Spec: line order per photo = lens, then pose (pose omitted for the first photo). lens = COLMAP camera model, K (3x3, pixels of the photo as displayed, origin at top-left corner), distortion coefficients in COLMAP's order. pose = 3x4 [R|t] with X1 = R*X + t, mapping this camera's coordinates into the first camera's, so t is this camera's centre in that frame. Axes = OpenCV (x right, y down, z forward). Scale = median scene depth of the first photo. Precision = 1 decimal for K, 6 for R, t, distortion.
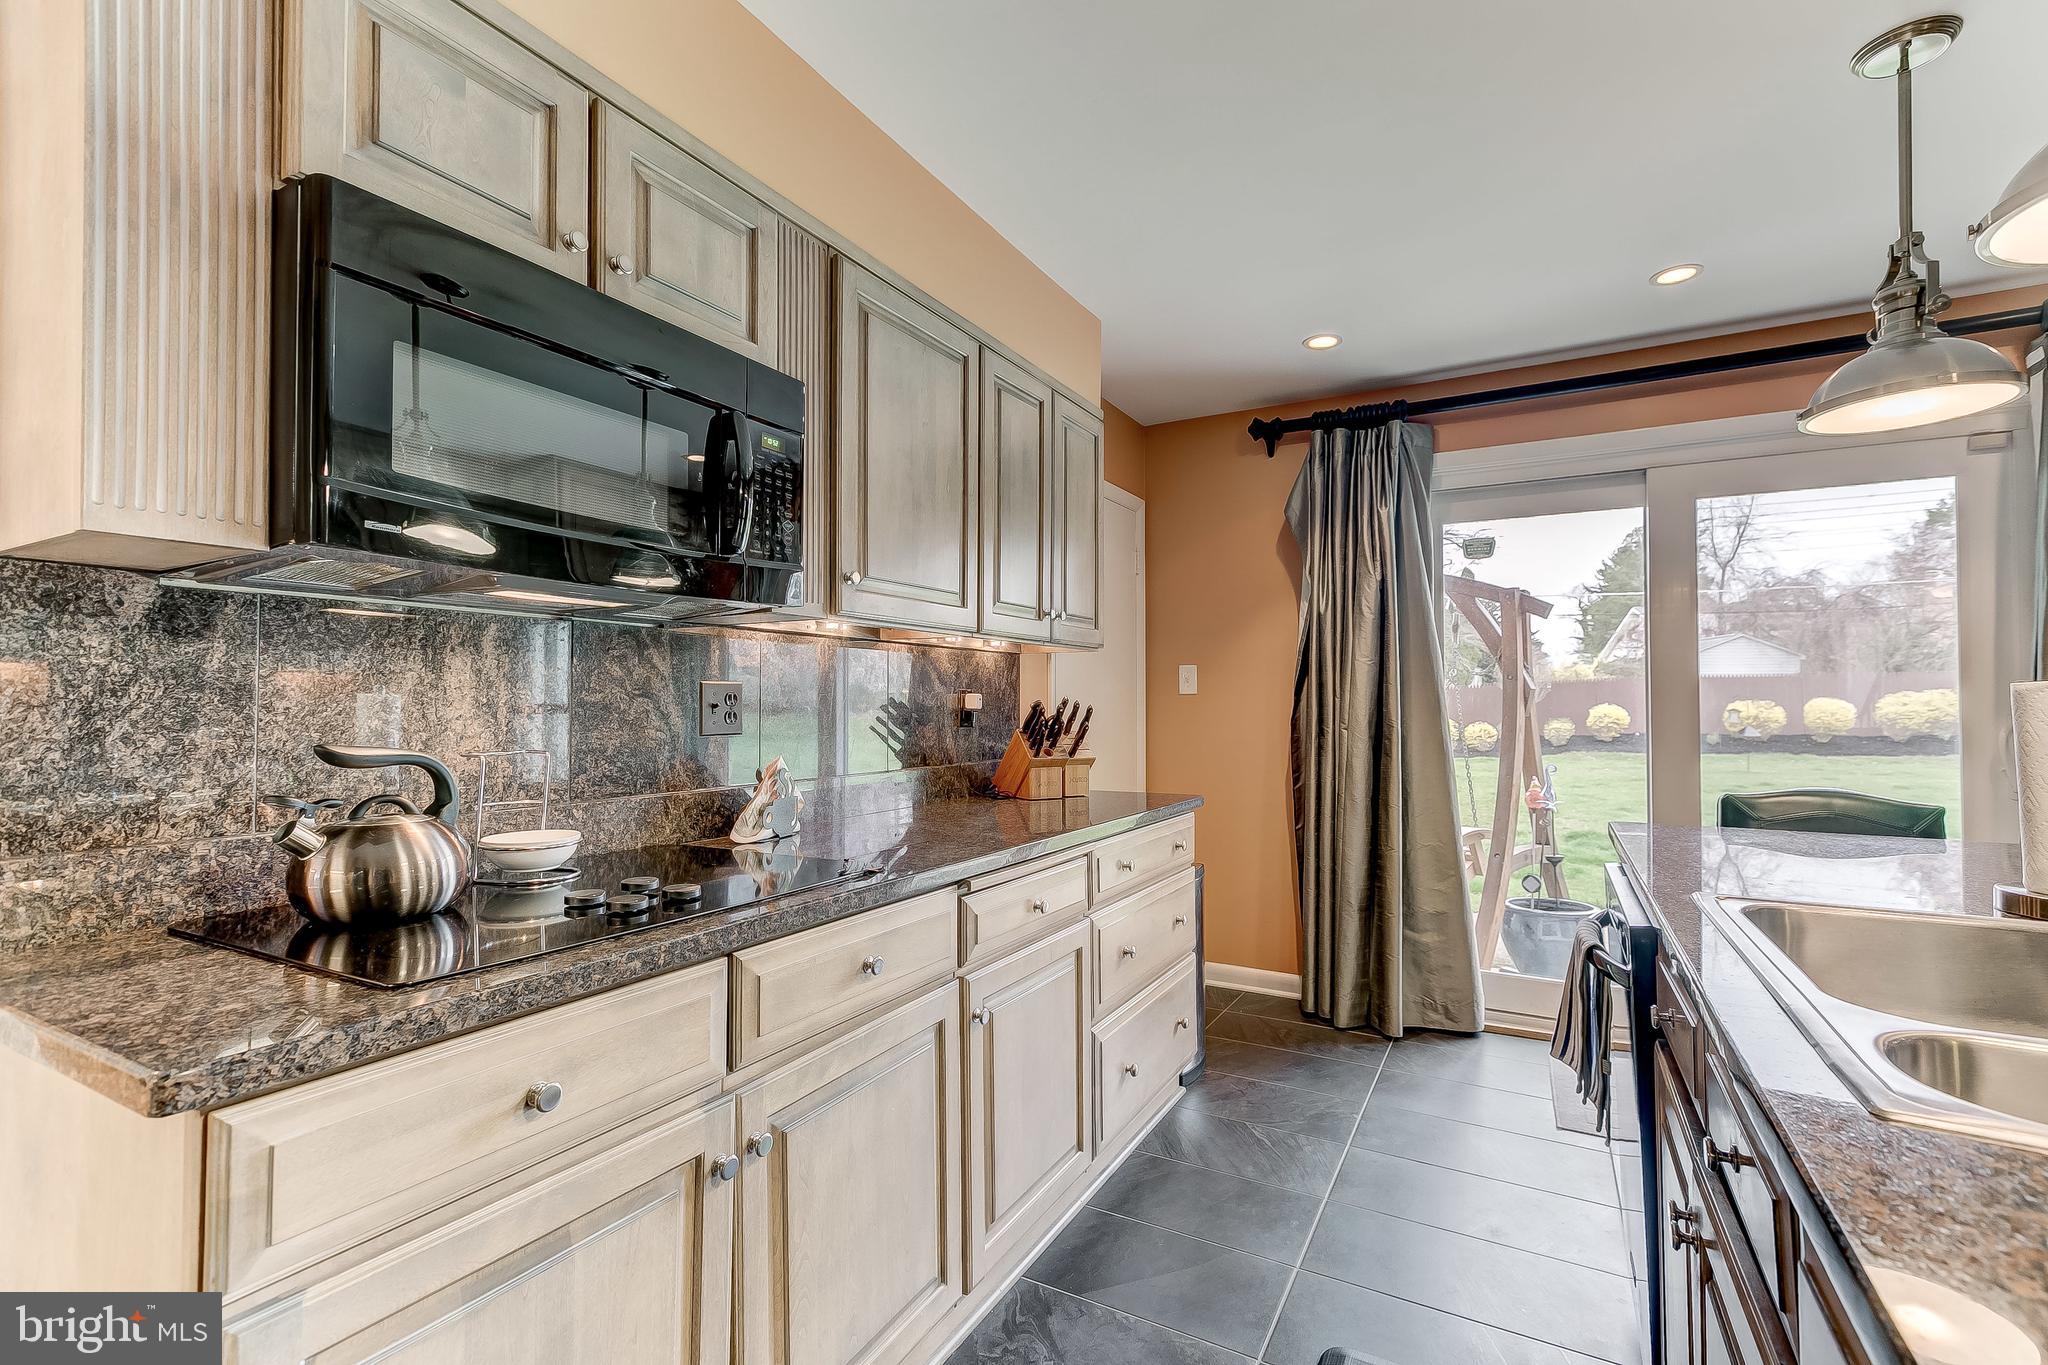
lens RADIAL K [[922.1, 0, 1039.8], [0, 922.1, 687.8], [0, 0, 1]] dist [-0.000732, 0.000140]
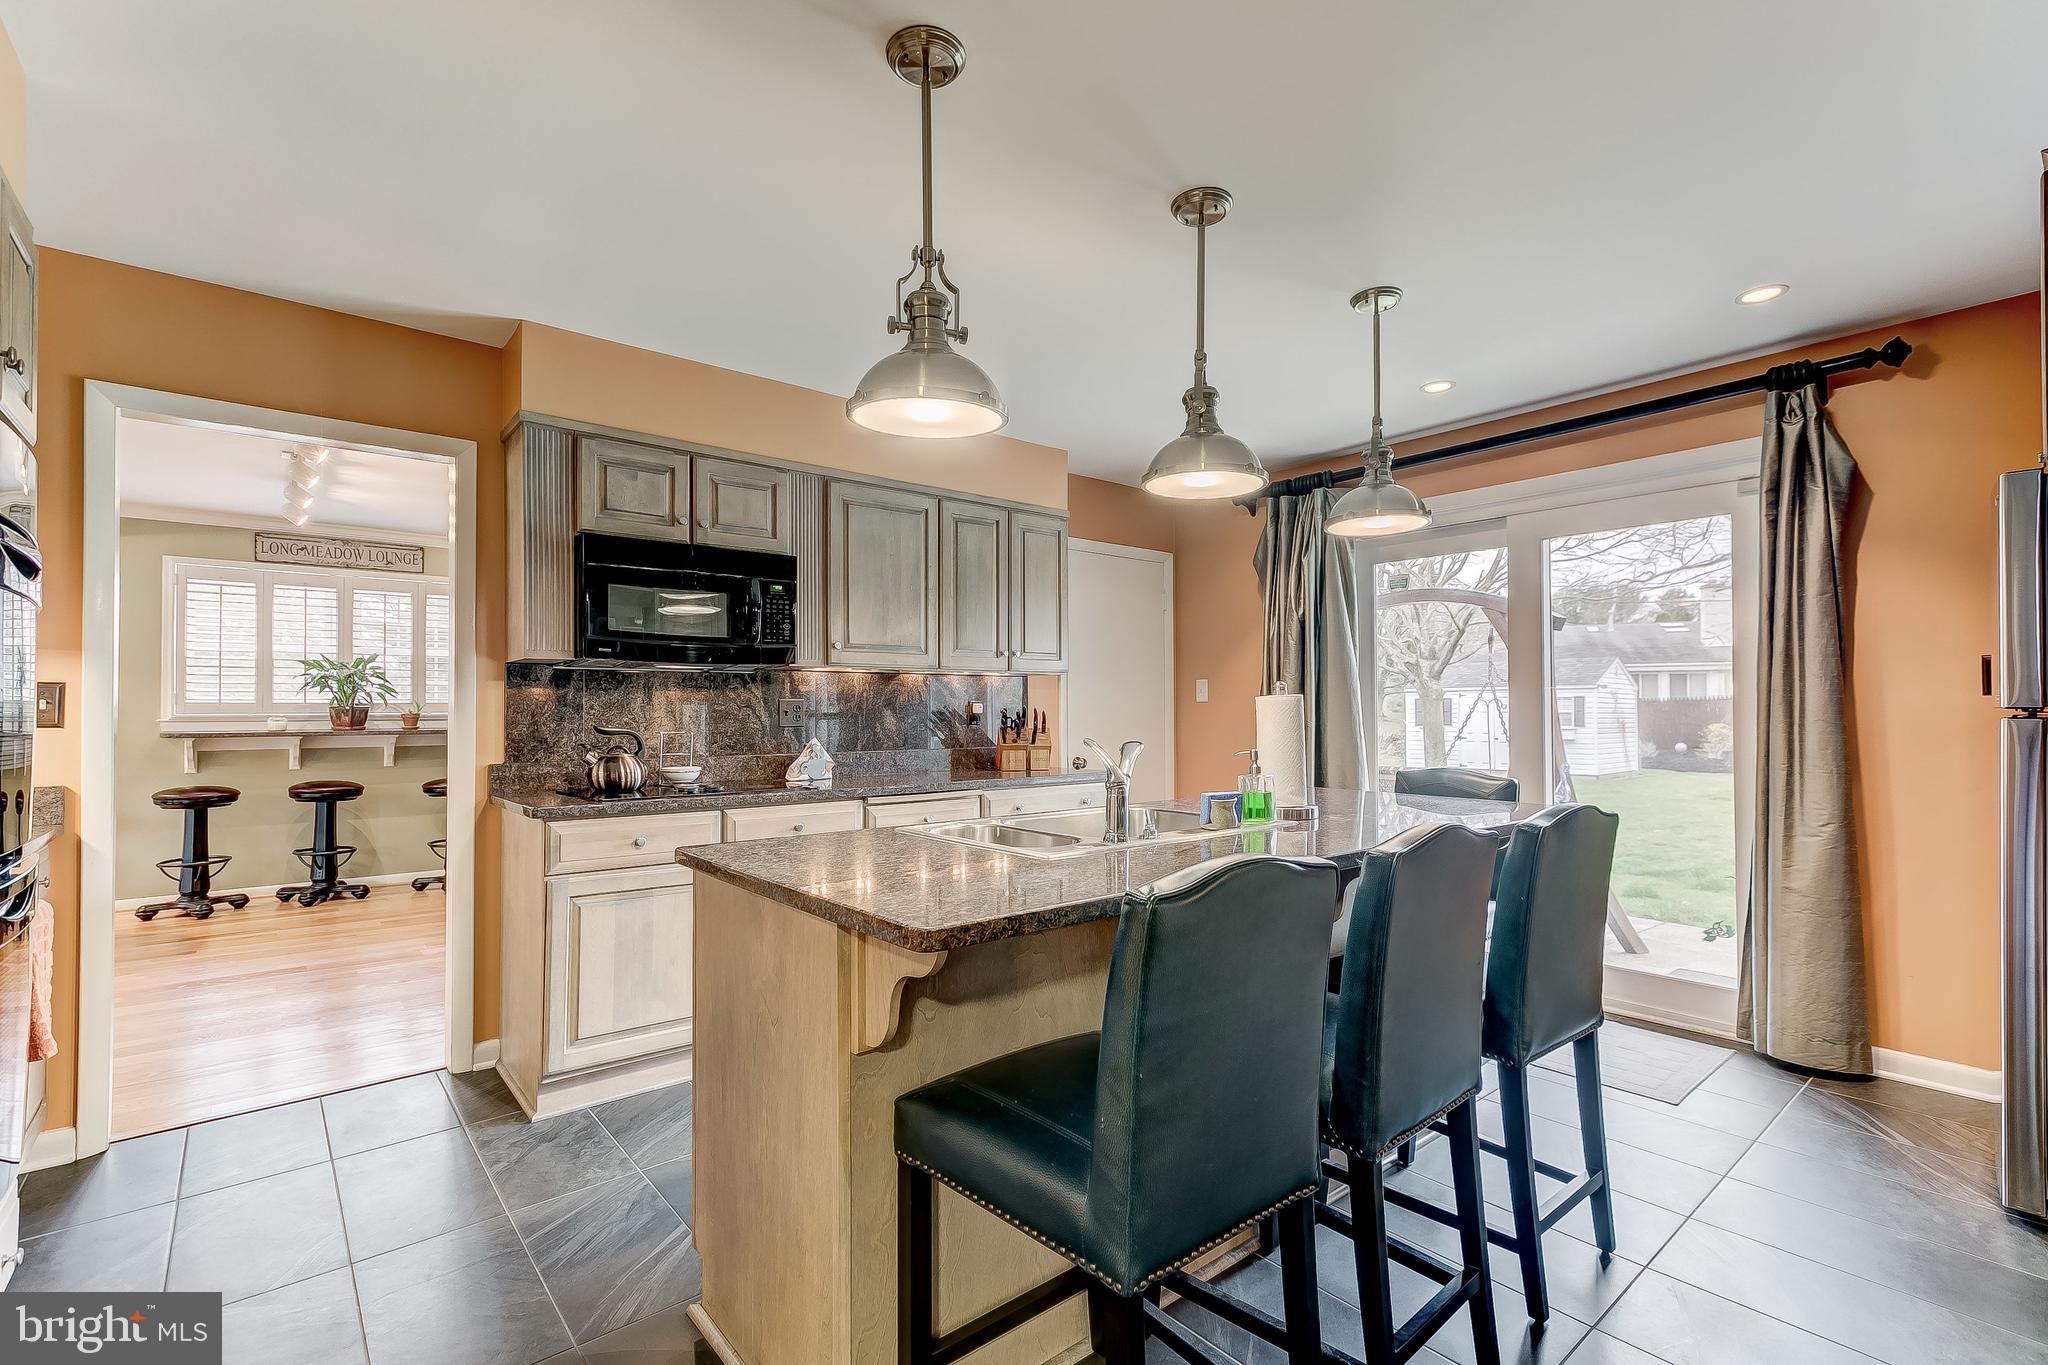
lens RADIAL K [[922.1, 0, 1004.1], [0, 922.1, 706.0], [0, 0, 1]] dist [-0.000732, 0.000140]
pose [[0.929511, -0.006946, -0.368728, 0.951449], [0.011886, 0.999867, 0.011127, -0.010350], [0.368602, -0.014725, 0.929471, -0.772605]]
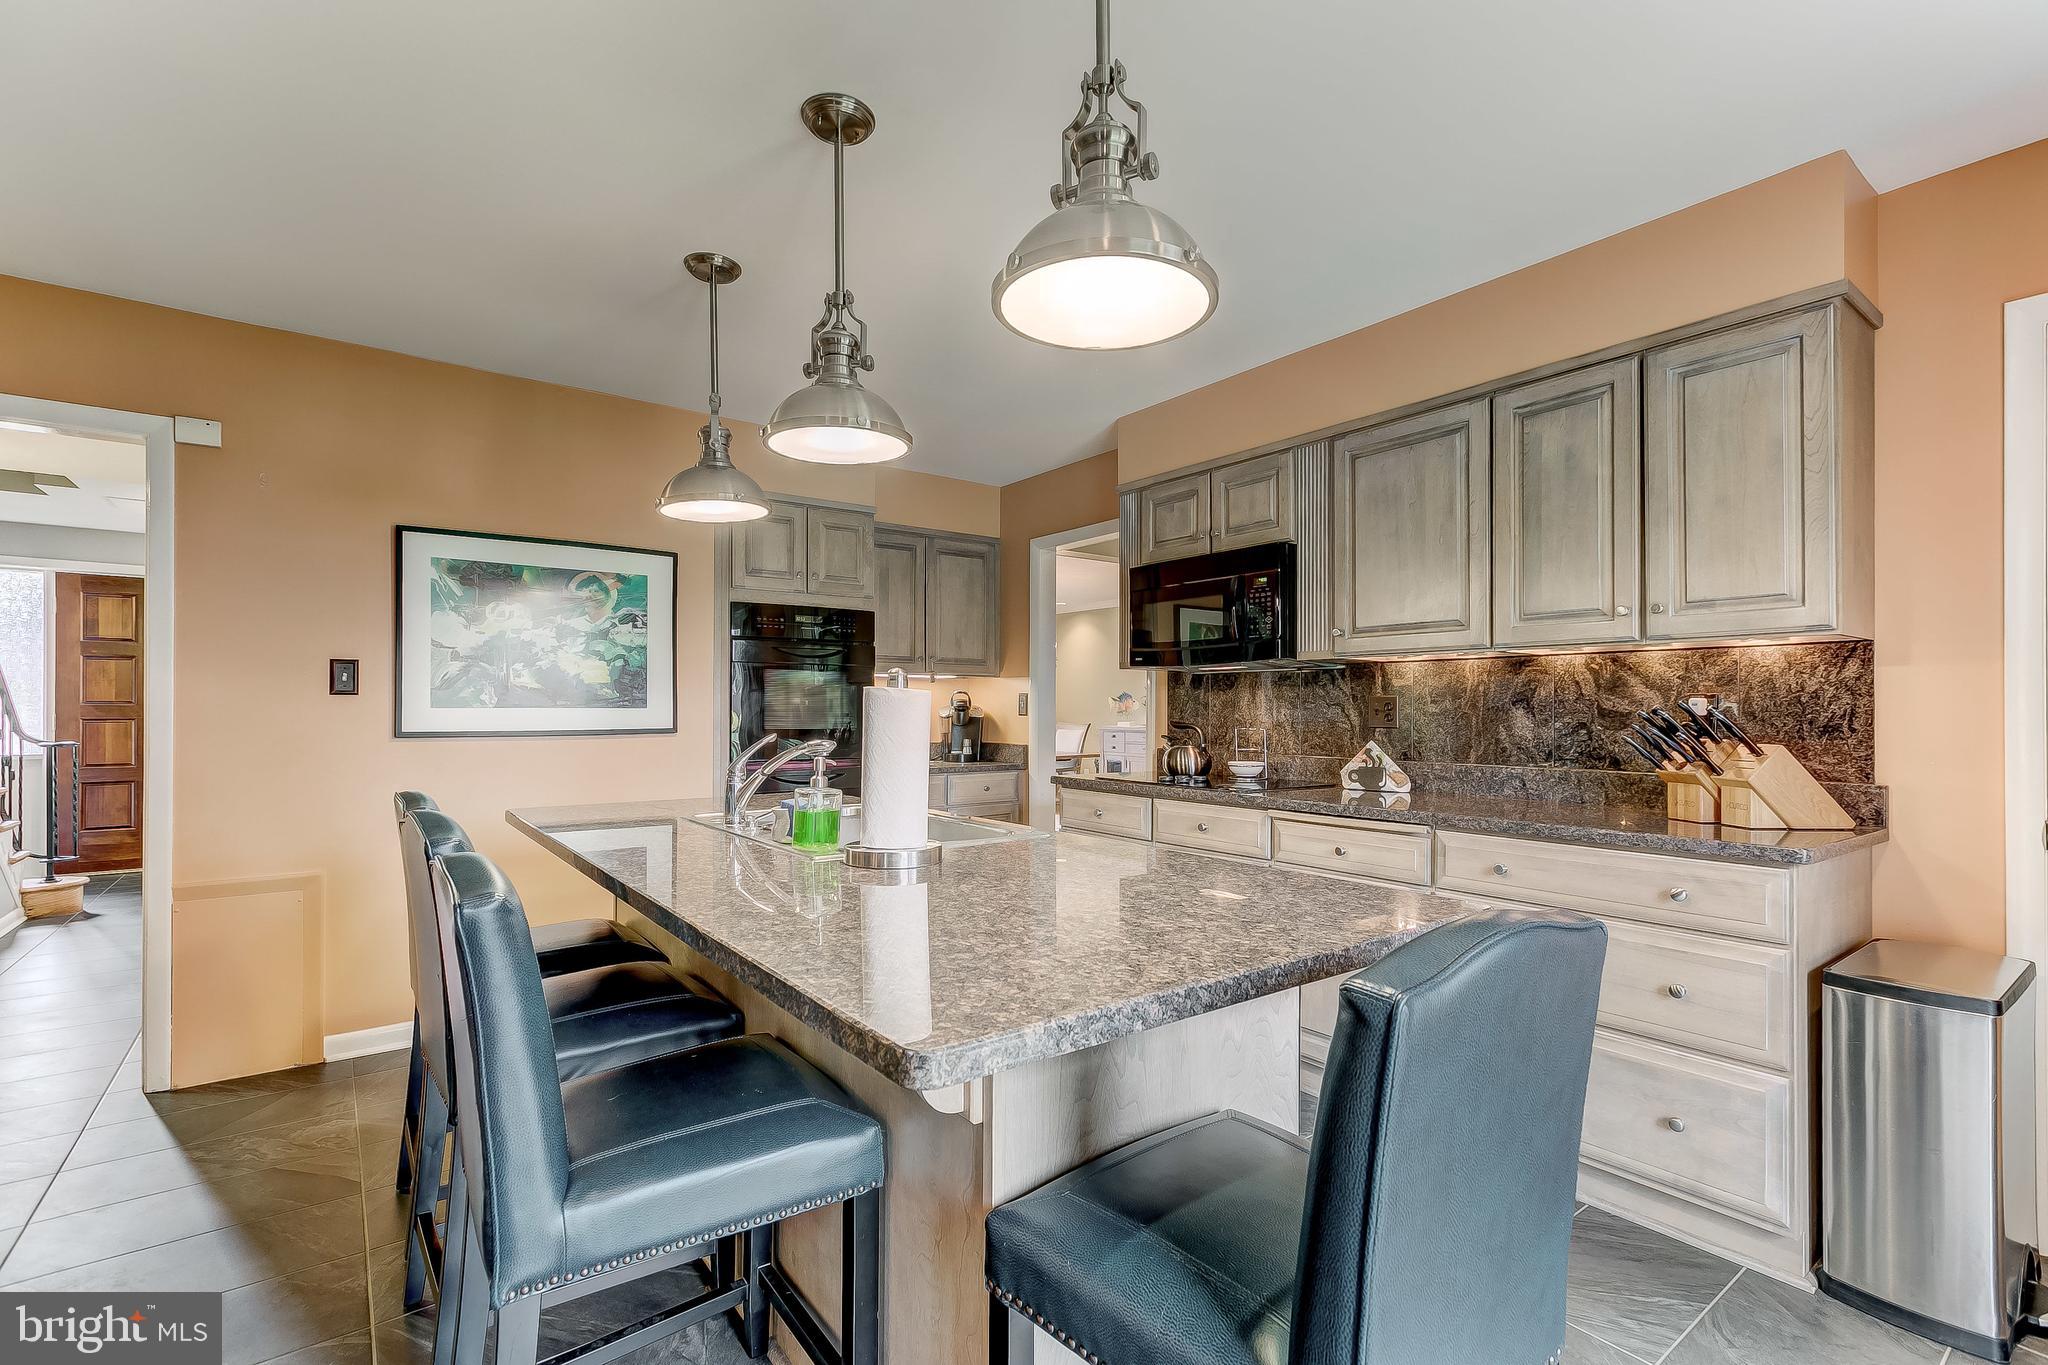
lens RADIAL K [[922.1, 0, 1030.5], [0, 922.1, 700.9], [0, 0, 1]] dist [-0.000732, 0.000140]
pose [[-0.402674, -0.010213, -0.915287, 1.730673], [0.014421, 0.999743, -0.017500, 0.027318], [0.915230, -0.020247, -0.402423, 1.312549]]
